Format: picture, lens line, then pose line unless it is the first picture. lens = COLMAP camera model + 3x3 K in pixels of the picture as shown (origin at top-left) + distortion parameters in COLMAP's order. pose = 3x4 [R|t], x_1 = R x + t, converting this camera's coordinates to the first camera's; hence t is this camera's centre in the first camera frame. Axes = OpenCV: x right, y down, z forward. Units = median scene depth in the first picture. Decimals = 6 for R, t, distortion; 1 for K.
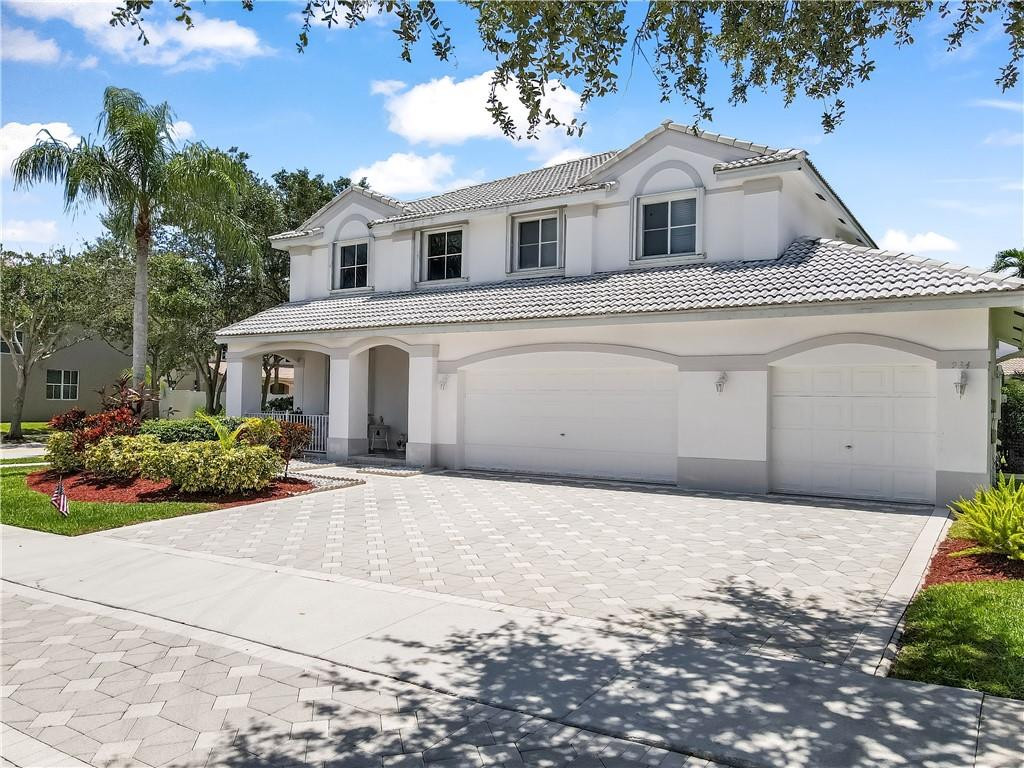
lens RADIAL K [[759.7, 0, 512.0], [0, 759.7, 384.0], [0, 0, 1]] dist [0.022930, 0.001094]
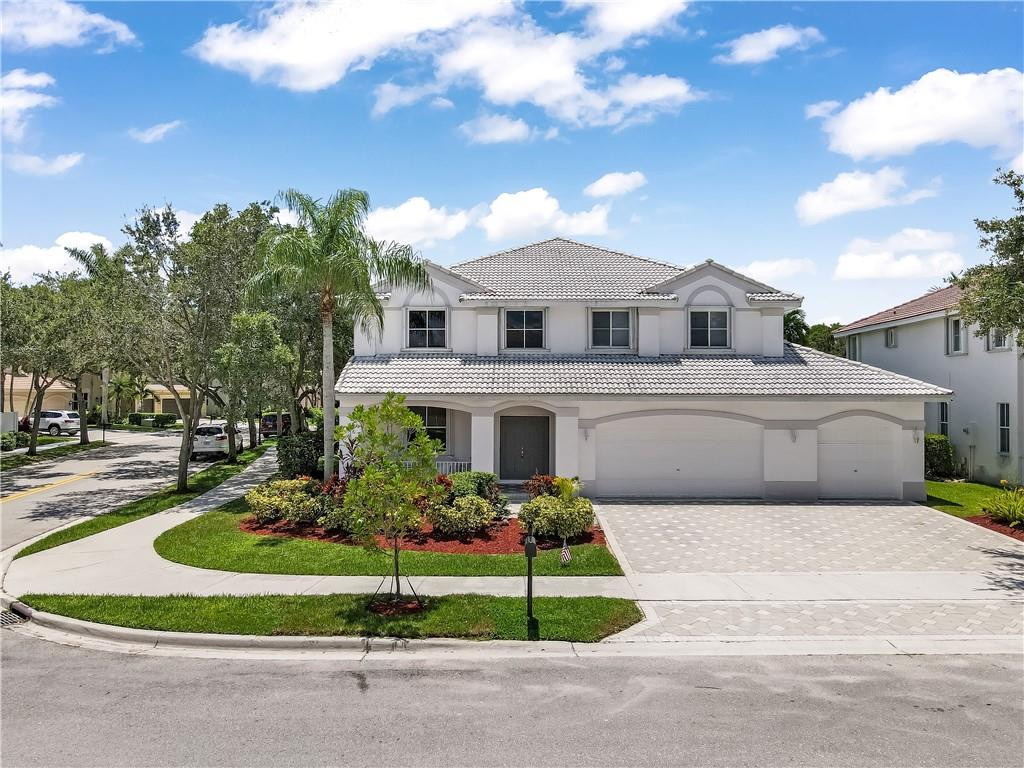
lens RADIAL K [[759.7, 0, 512.0], [0, 759.7, 384.0], [0, 0, 1]] dist [0.022930, 0.001094]
pose [[0.835609, -0.010496, 0.549224, -0.952807], [-0.002802, 0.999723, 0.023368, -0.126815], [-0.549317, -0.021066, 0.835348, -0.064751]]
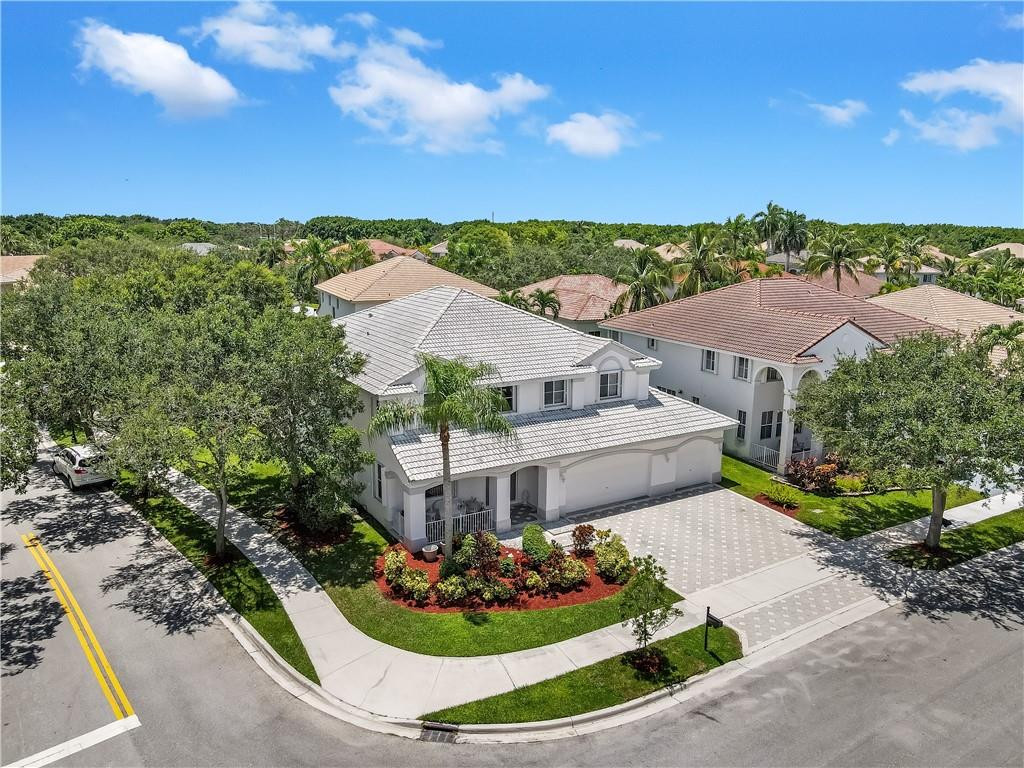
lens RADIAL K [[759.7, 0, 512.0], [0, 759.7, 384.0], [0, 0, 1]] dist [0.022930, 0.001094]
pose [[0.431797, -0.192395, 0.881213, -1.886251], [-0.025536, 0.973986, 0.225163, -0.700477], [-0.901609, -0.119728, 0.415651, 0.309847]]
